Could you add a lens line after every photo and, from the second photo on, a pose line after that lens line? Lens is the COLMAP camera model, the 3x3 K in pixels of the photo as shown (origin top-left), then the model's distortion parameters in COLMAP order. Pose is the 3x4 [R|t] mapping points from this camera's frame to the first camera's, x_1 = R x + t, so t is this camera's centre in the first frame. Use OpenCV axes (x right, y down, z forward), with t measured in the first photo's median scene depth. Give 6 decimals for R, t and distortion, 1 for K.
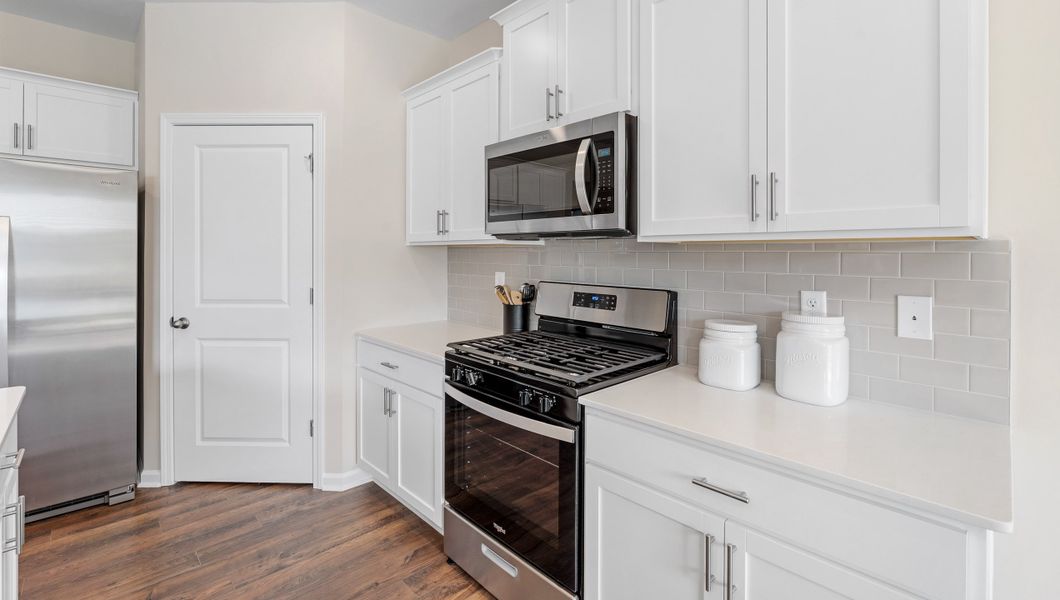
lens RADIAL K [[462.0, 0, 531.5], [0, 462.0, 255.9], [0, 0, 1]] dist [-0.003424, 0.000004]
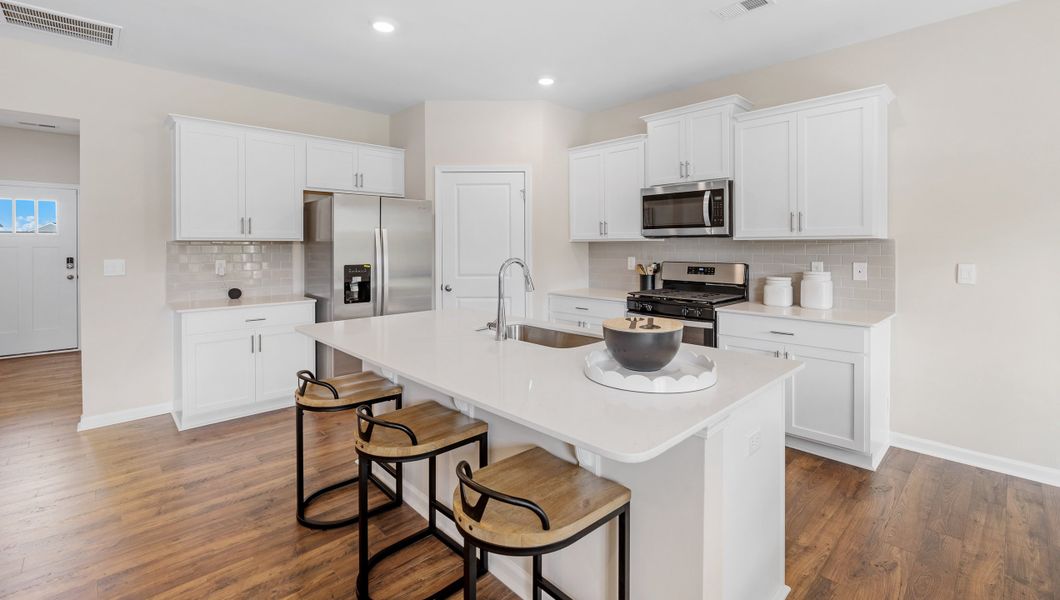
lens RADIAL K [[464.1, 0, 529.3], [0, 464.1, 251.0], [0, 0, 1]] dist [-0.004876, -0.000925]
pose [[0.999942, -0.007373, -0.007860, -0.594904], [0.007419, 0.999955, 0.005830, 0.000653], [0.007817, -0.005888, 0.999952, -0.974950]]
